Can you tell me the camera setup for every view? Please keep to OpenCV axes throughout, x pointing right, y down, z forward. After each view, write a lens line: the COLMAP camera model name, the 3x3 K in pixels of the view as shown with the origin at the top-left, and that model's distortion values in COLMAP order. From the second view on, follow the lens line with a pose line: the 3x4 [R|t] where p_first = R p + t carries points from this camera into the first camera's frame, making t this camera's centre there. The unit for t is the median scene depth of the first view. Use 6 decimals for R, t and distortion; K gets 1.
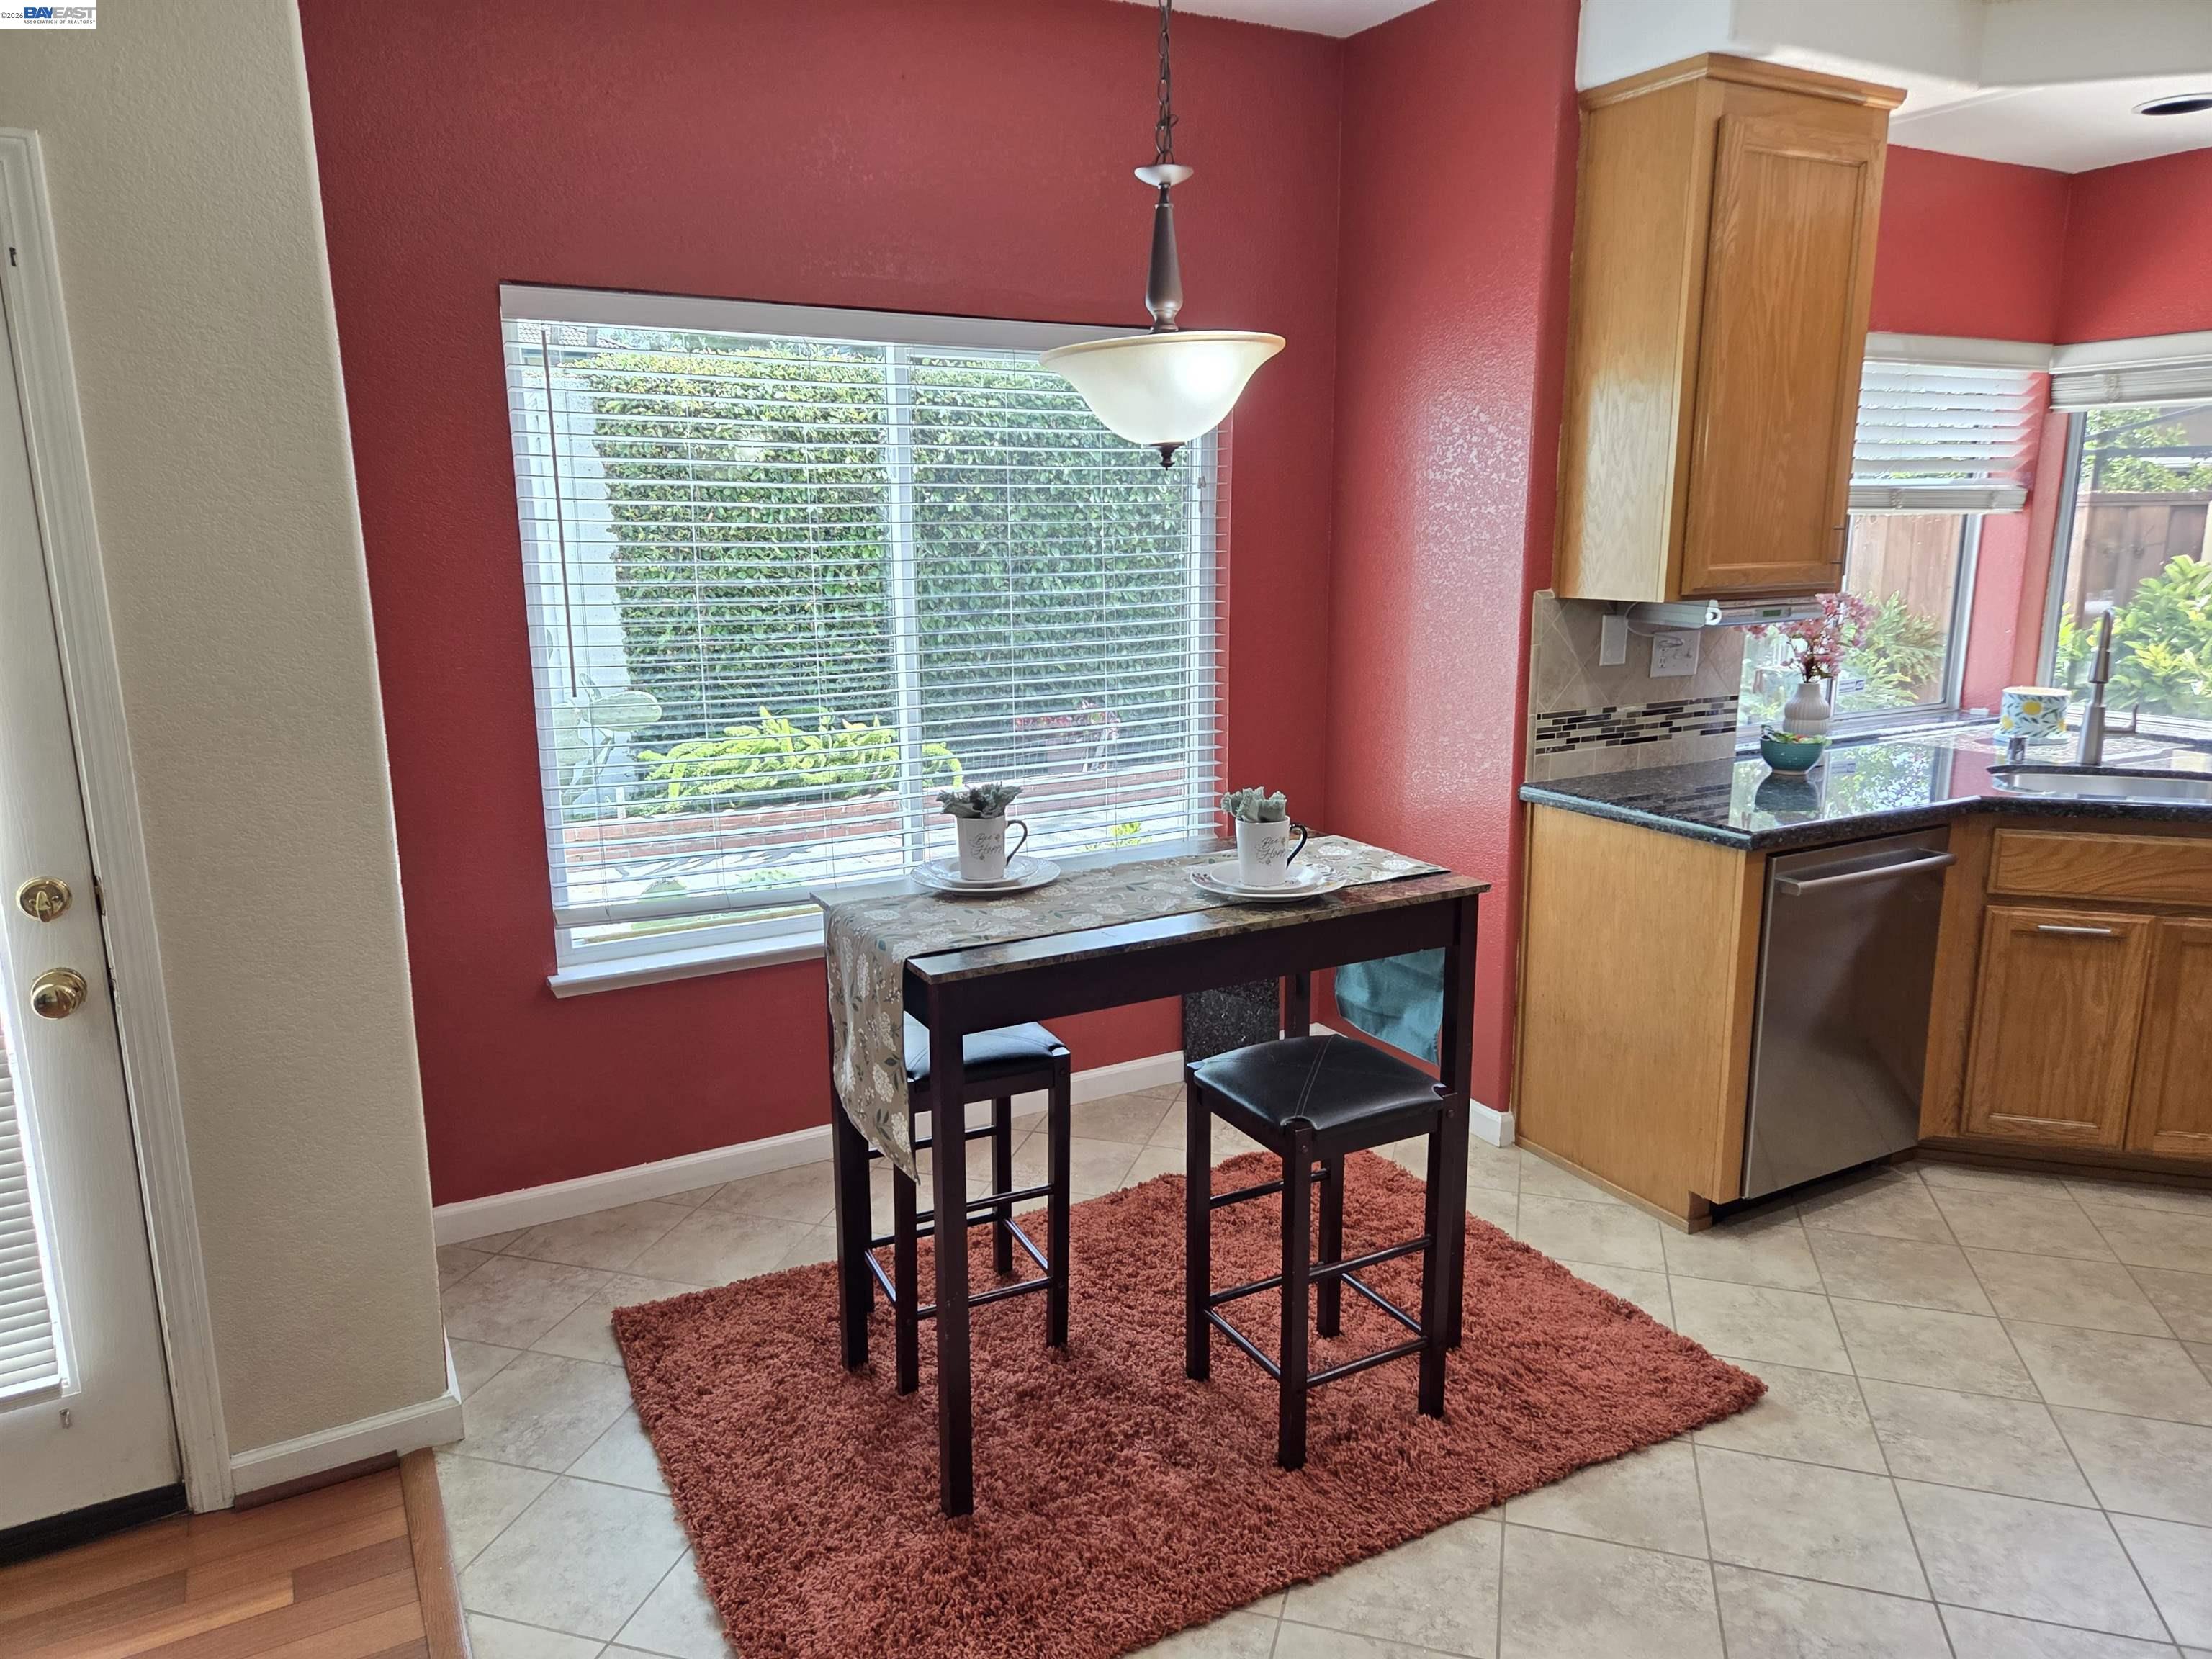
lens RADIAL K [[1483.8, 0, 1101.2], [0, 1483.8, 821.8], [0, 0, 1]] dist [0.046428, -0.009841]
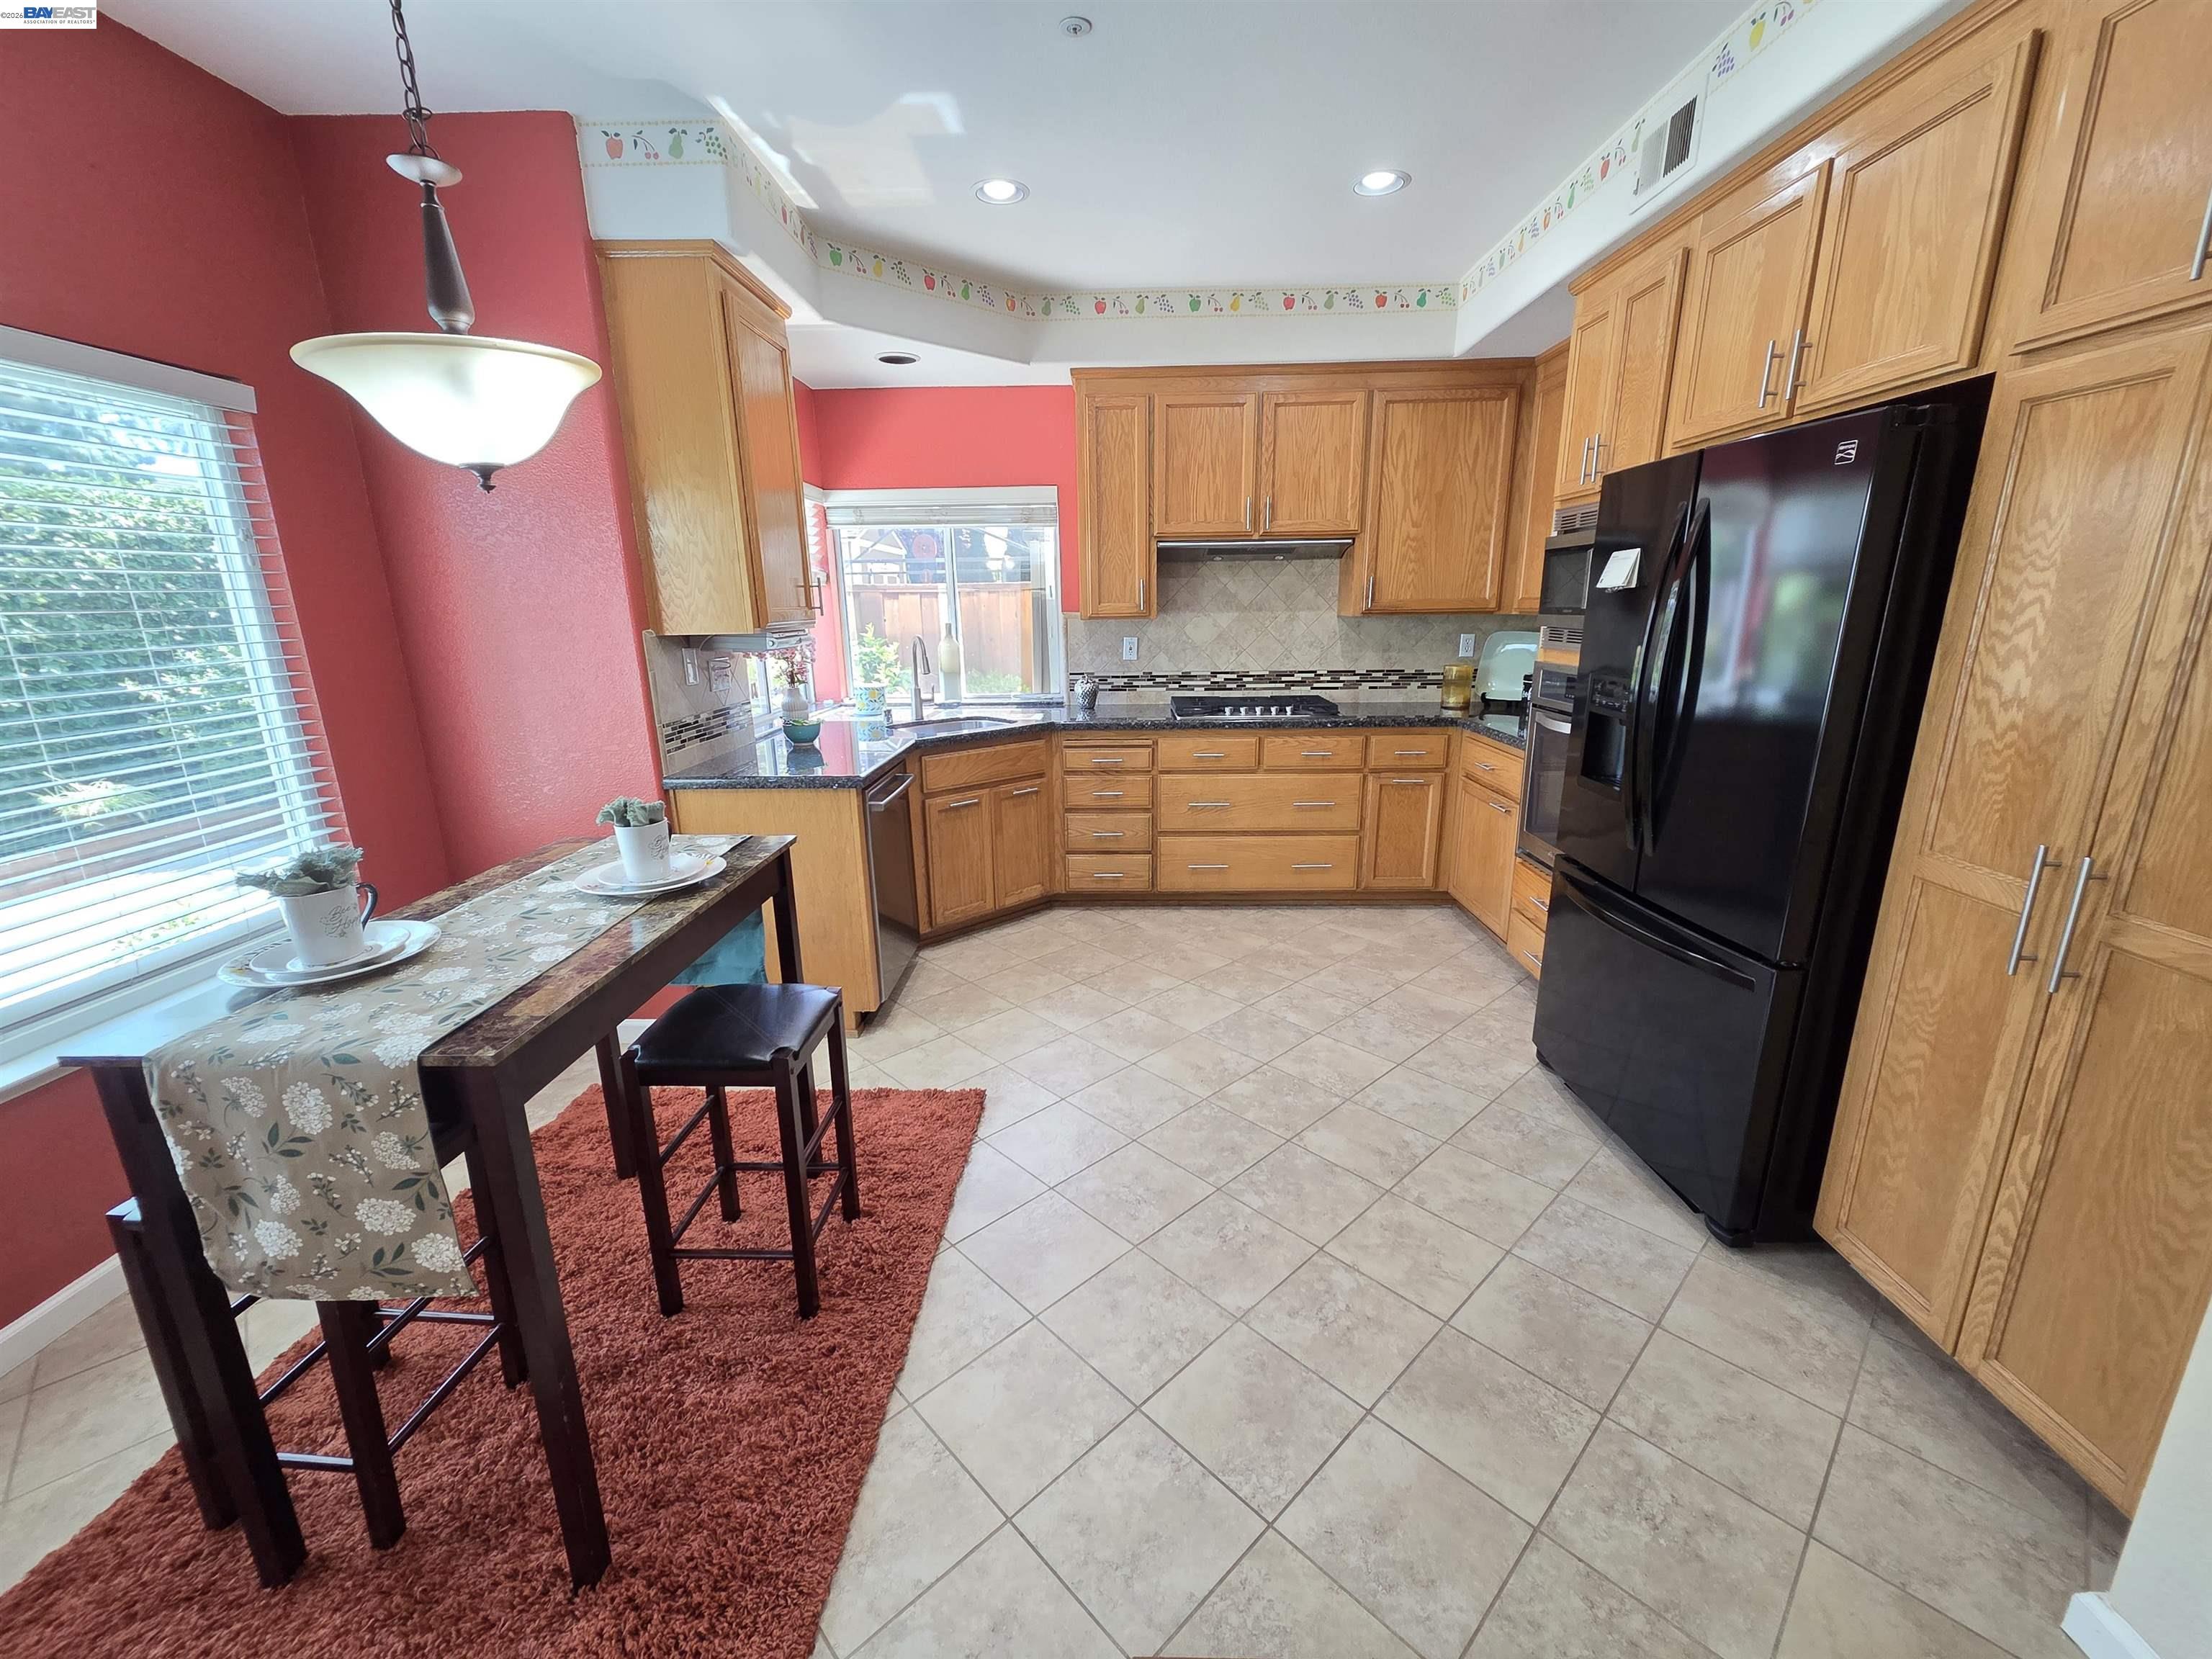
lens RADIAL K [[902.6, 0, 1103.8], [0, 902.6, 838.6], [0, 0, 1]] dist [0.008908, -0.001255]
pose [[0.502056, -0.221149, 0.836082, -0.280599], [0.183201, 0.972009, 0.147093, -0.025922], [-0.845208, 0.079322, 0.528518, 0.327420]]
